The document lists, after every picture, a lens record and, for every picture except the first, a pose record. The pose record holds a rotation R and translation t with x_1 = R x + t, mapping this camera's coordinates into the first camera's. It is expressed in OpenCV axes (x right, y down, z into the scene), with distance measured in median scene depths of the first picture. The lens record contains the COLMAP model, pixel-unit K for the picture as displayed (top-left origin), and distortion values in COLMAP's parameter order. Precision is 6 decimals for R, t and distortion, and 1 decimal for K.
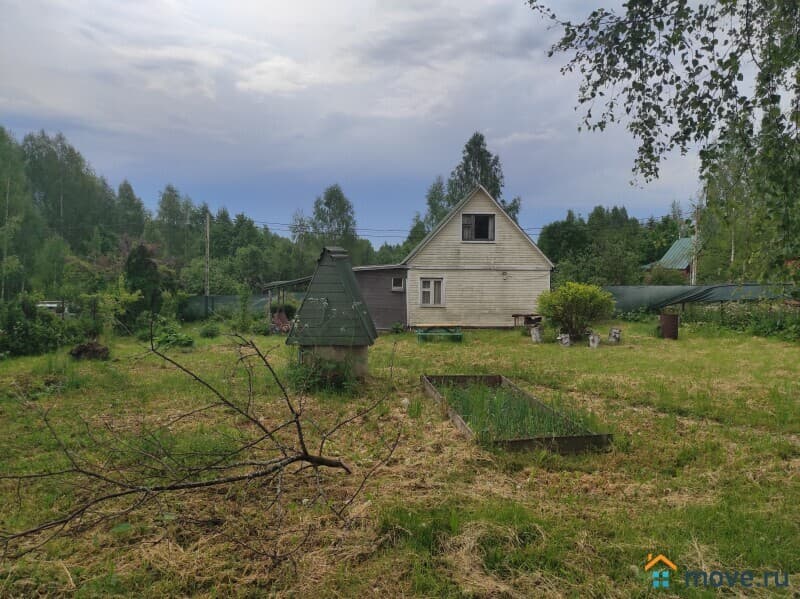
lens RADIAL K [[577.3, 0, 400.0], [0, 577.3, 299.5], [0, 0, 1]] dist [0.001010, -0.002513]
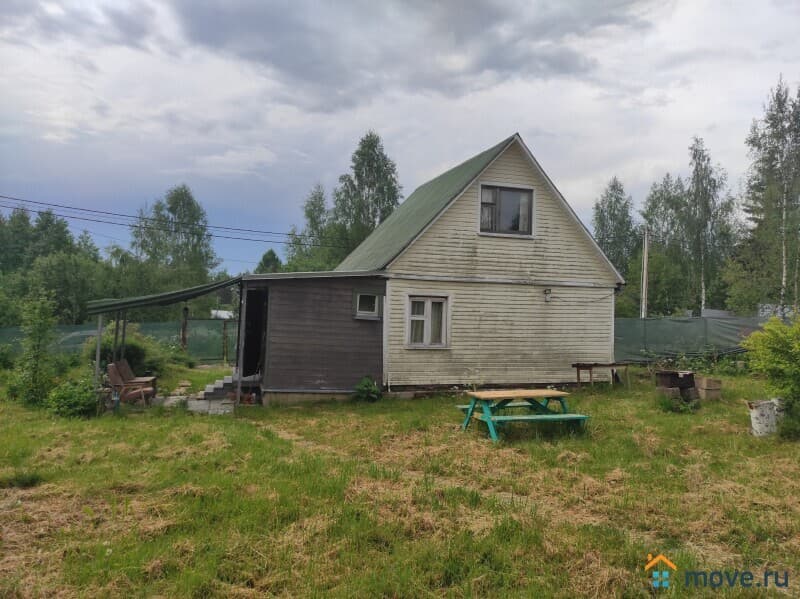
lens RADIAL K [[577.3, 0, 400.0], [0, 577.3, 299.5], [0, 0, 1]] dist [0.001010, -0.002513]
pose [[0.959902, 0.022265, 0.279450, -0.123058], [-0.005301, 0.998104, -0.061315, -0.000489], [-0.280286, 0.057375, 0.958200, 0.482934]]
